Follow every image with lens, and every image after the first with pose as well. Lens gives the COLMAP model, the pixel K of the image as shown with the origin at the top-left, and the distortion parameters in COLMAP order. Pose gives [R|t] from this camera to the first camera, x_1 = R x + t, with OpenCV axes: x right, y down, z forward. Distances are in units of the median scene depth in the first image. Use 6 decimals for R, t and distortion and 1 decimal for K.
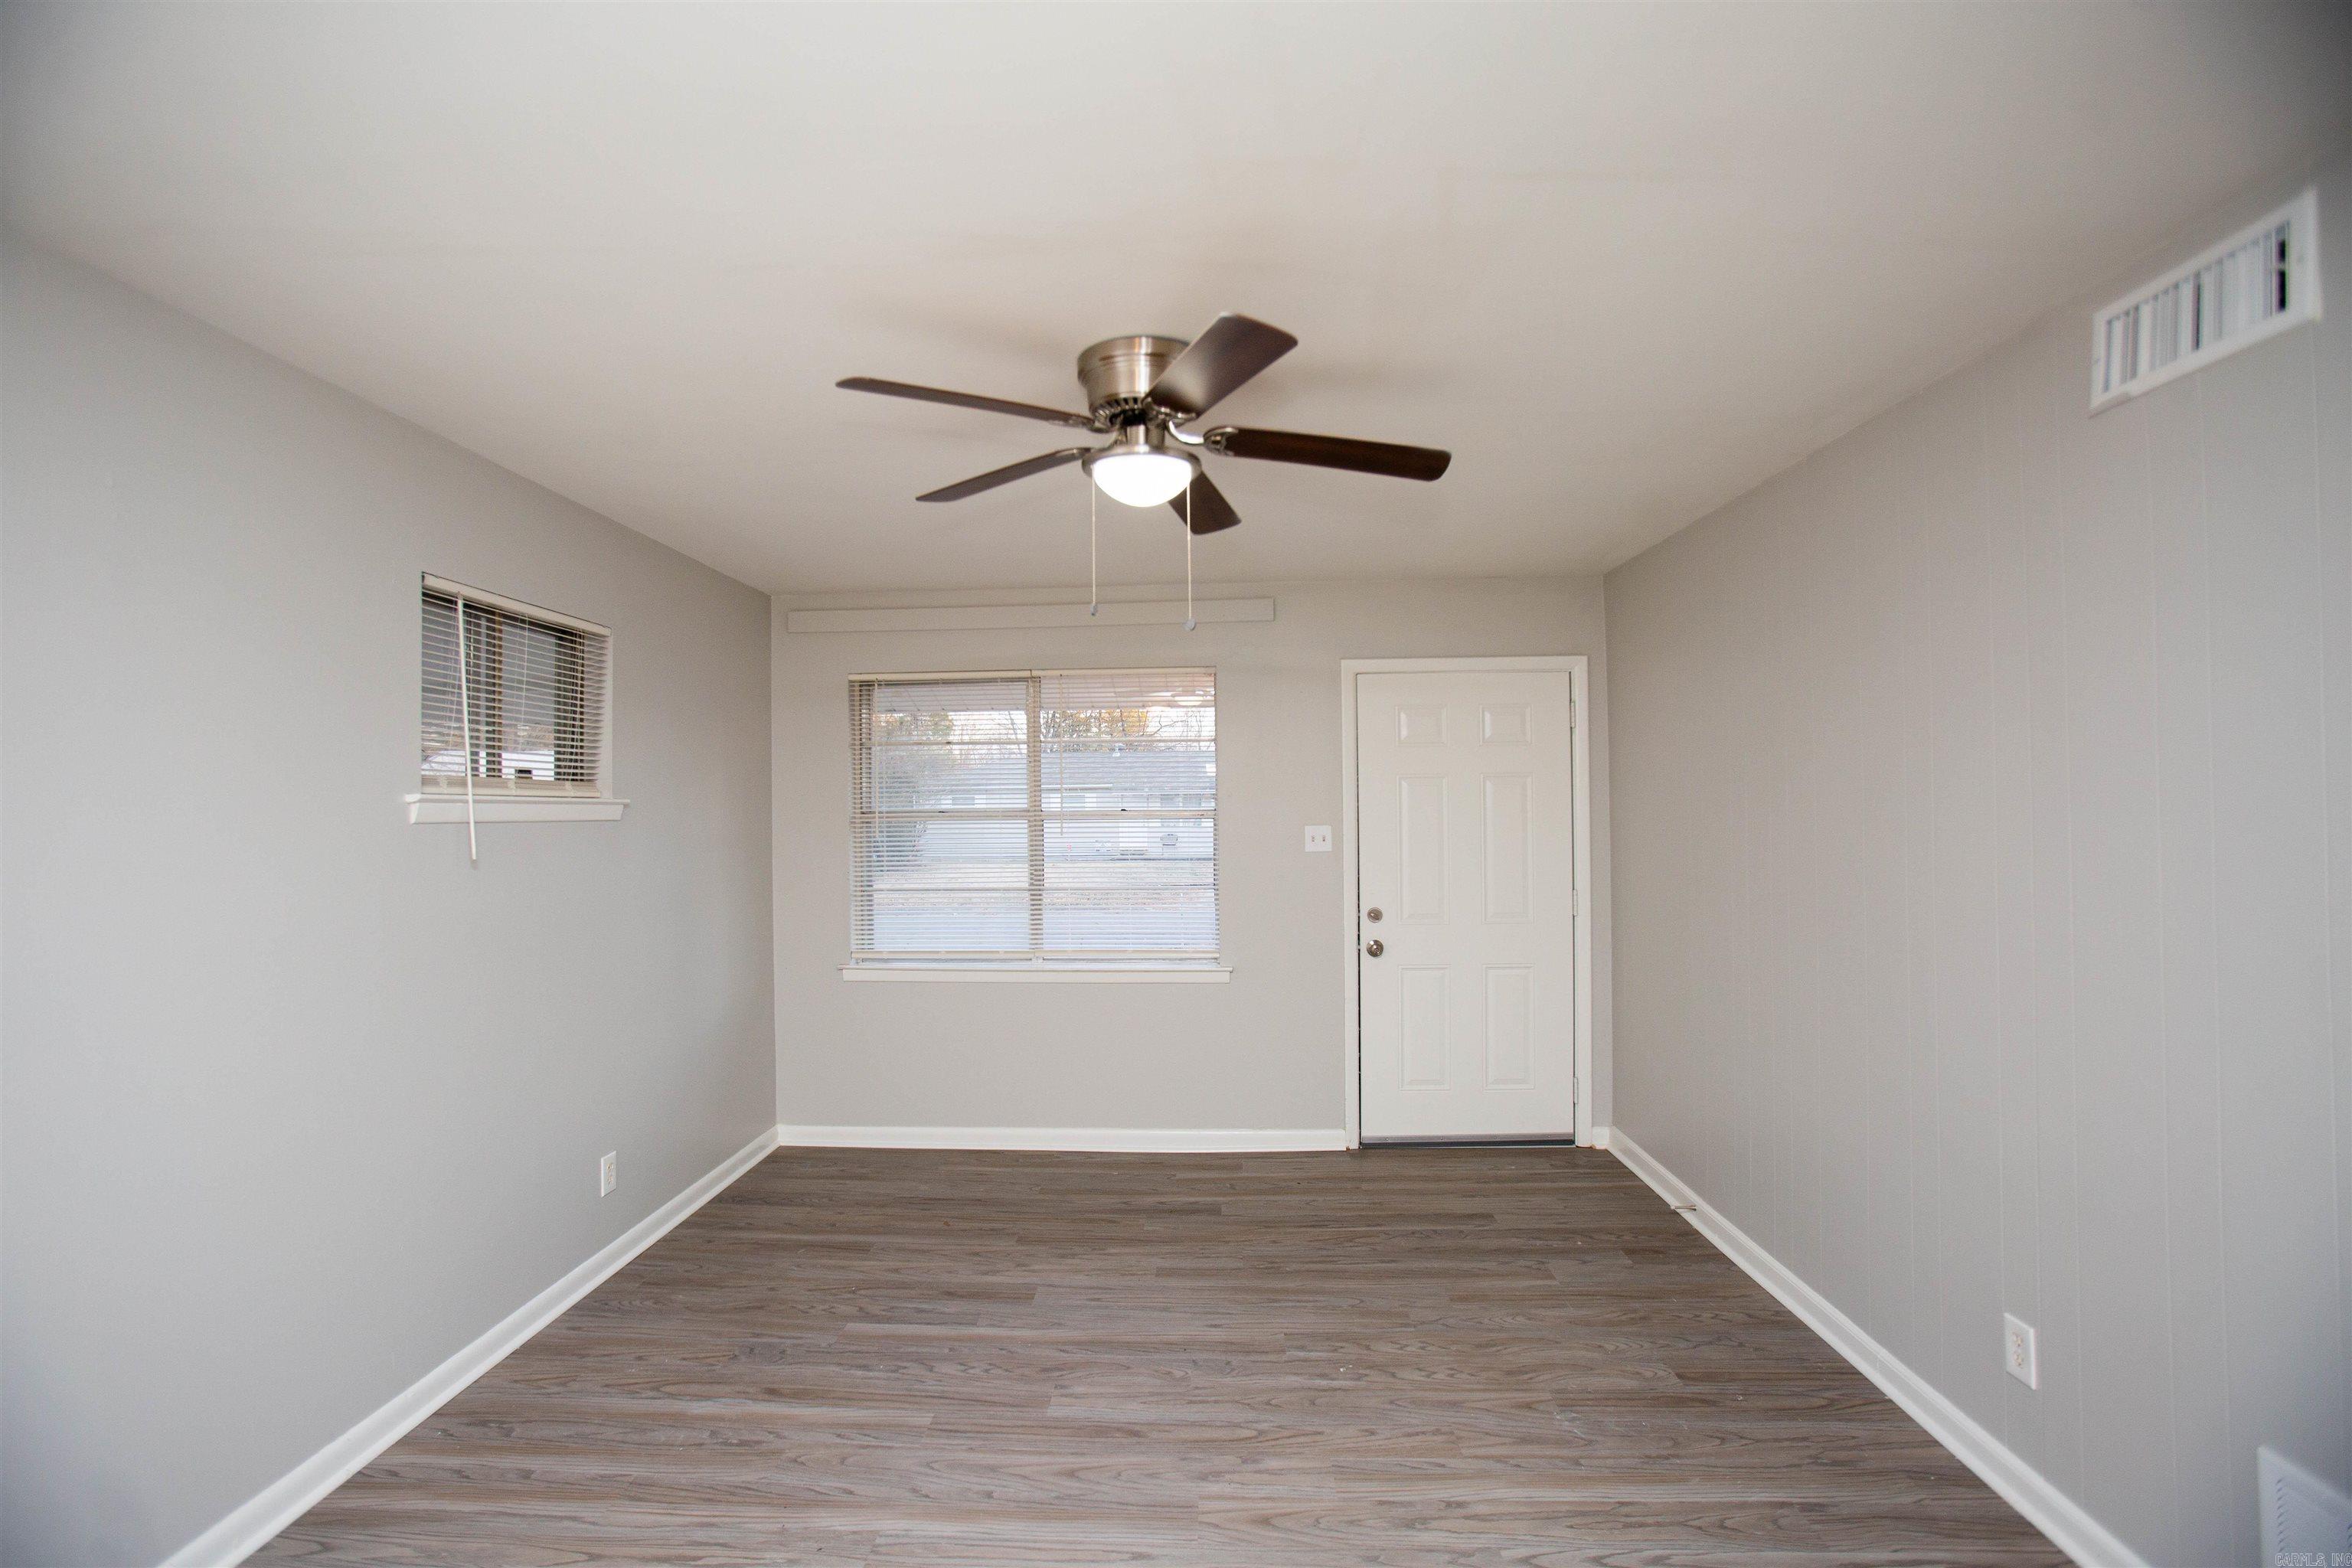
lens RADIAL K [[1096.6, 0, 1151.2], [0, 1096.6, 797.4], [0, 0, 1]] dist [-0.064738, 0.028569]
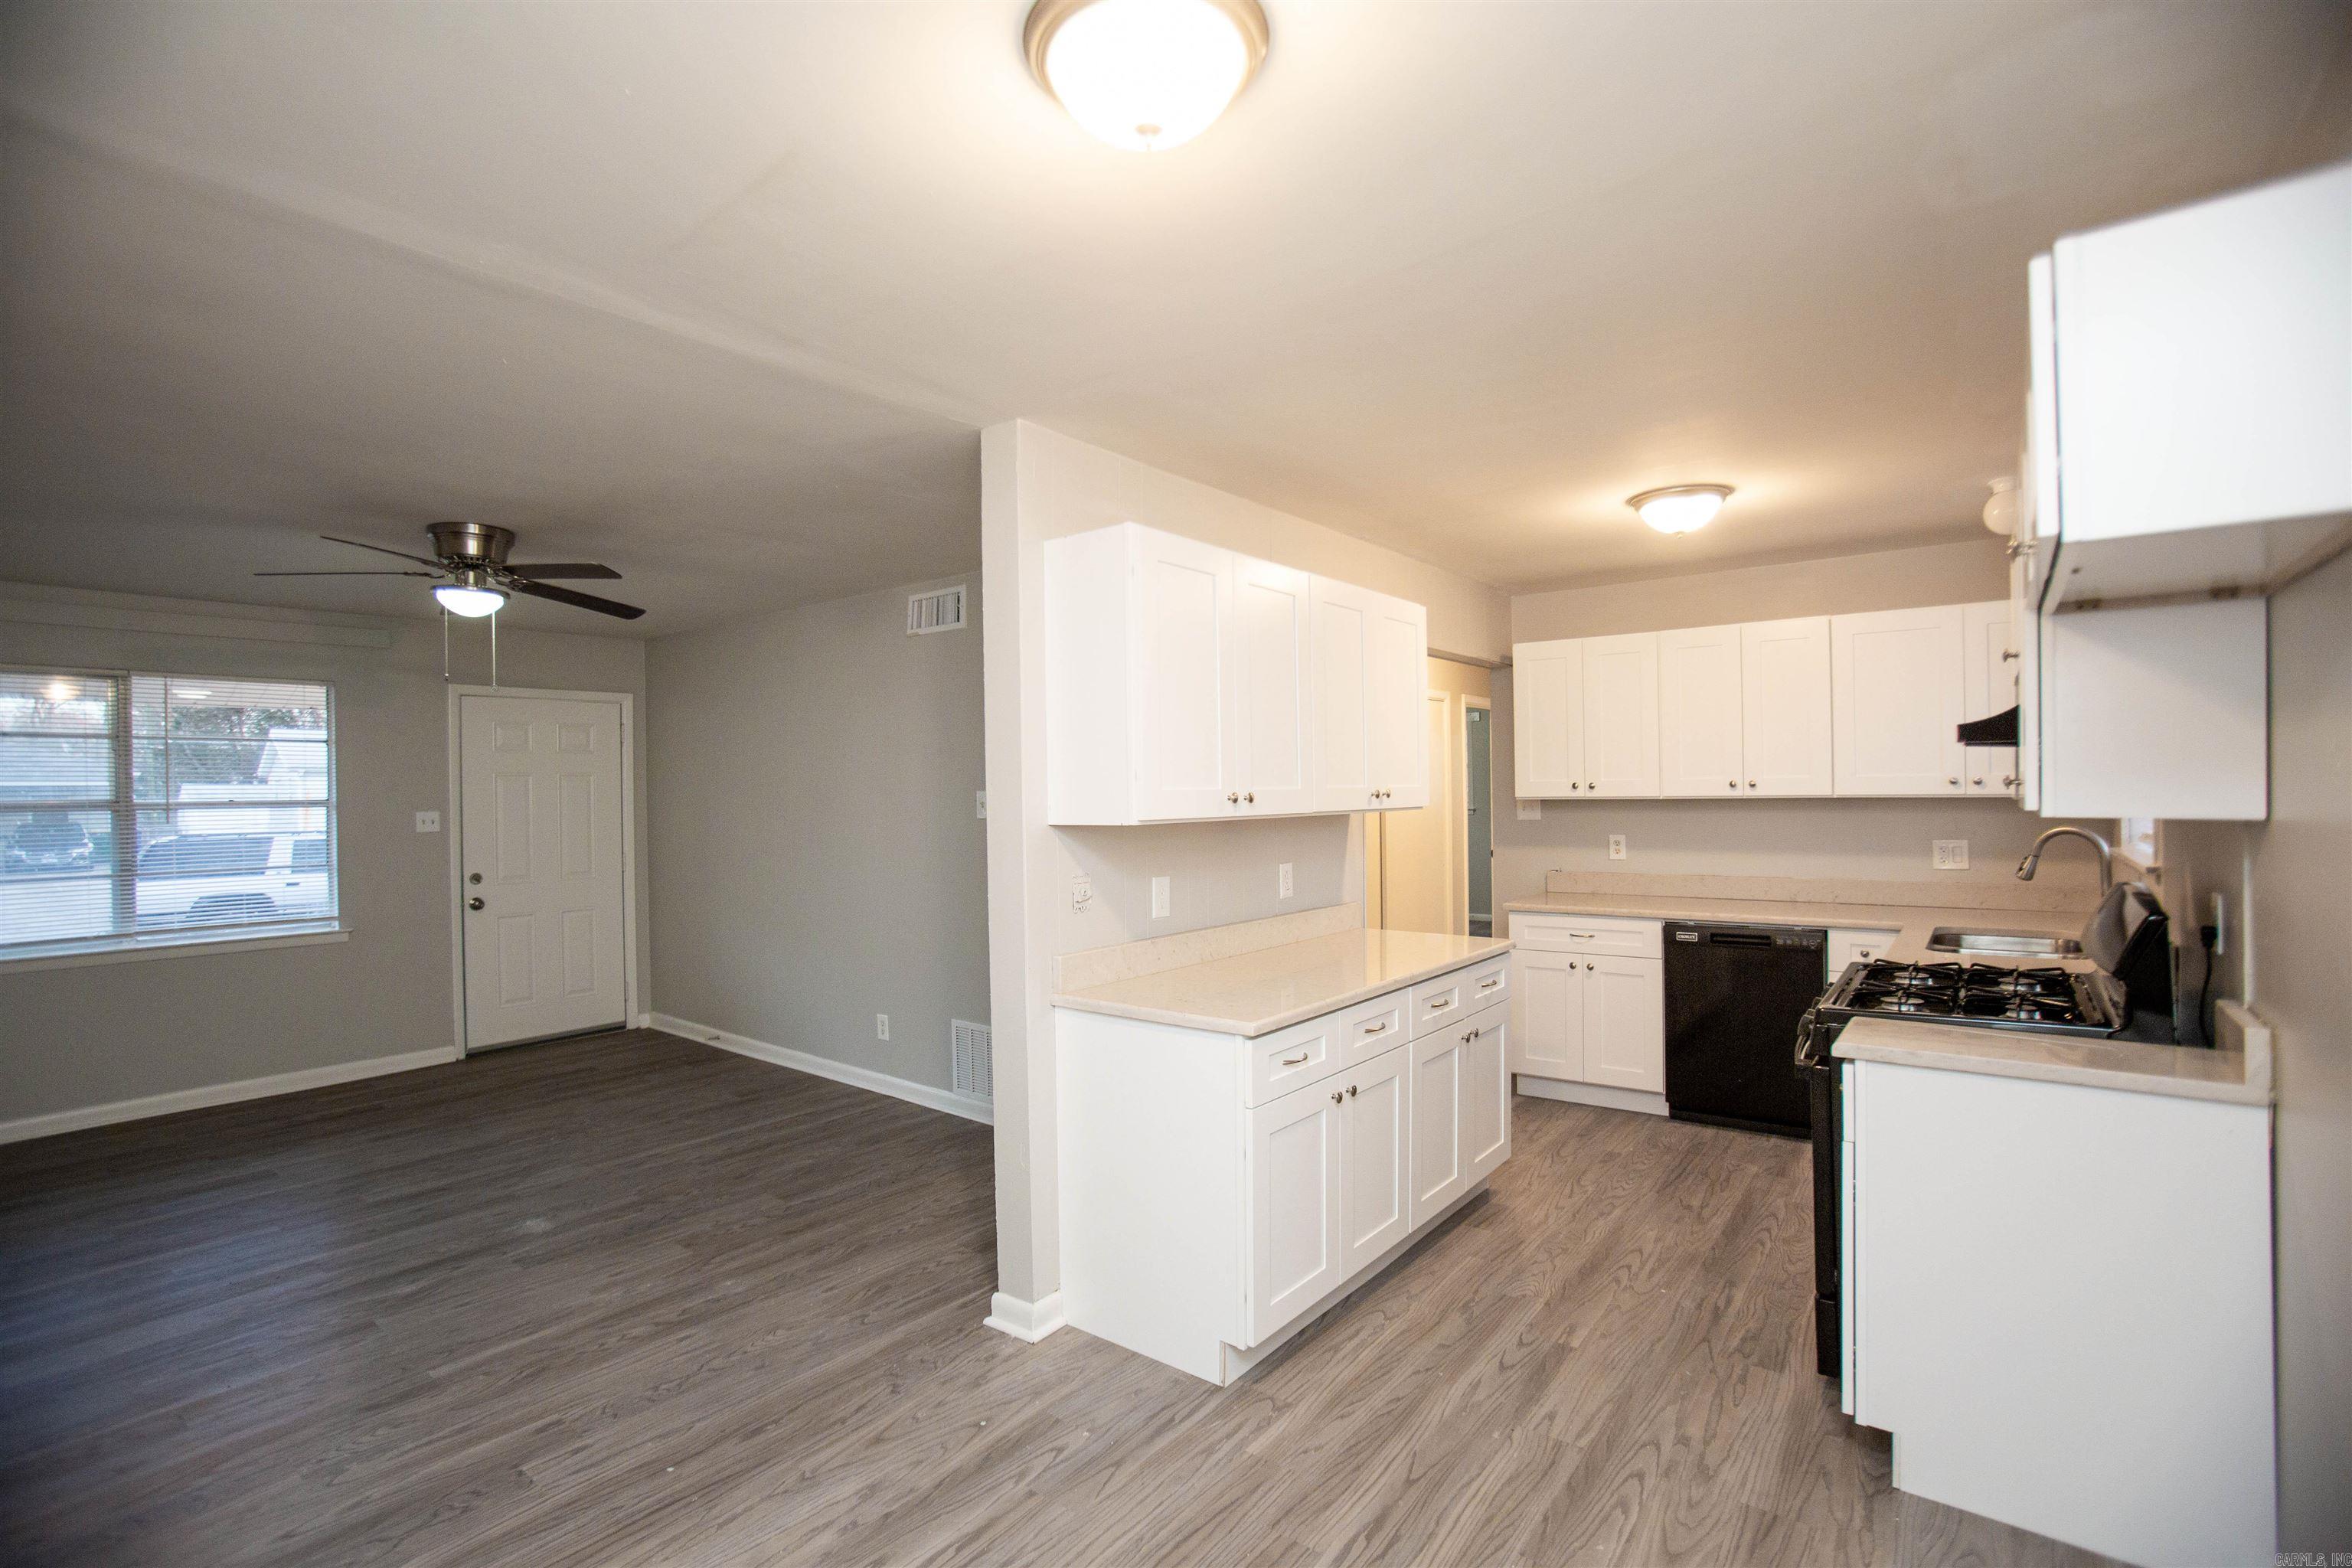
lens RADIAL K [[1096.6, 0, 1151.2], [0, 1096.6, 797.4], [0, 0, 1]] dist [-0.064738, 0.028569]
pose [[0.584352, -0.001832, 0.811498, -0.475730], [-0.006100, 0.999959, 0.006650, -0.005414], [-0.811477, -0.008837, 0.584317, -0.536550]]
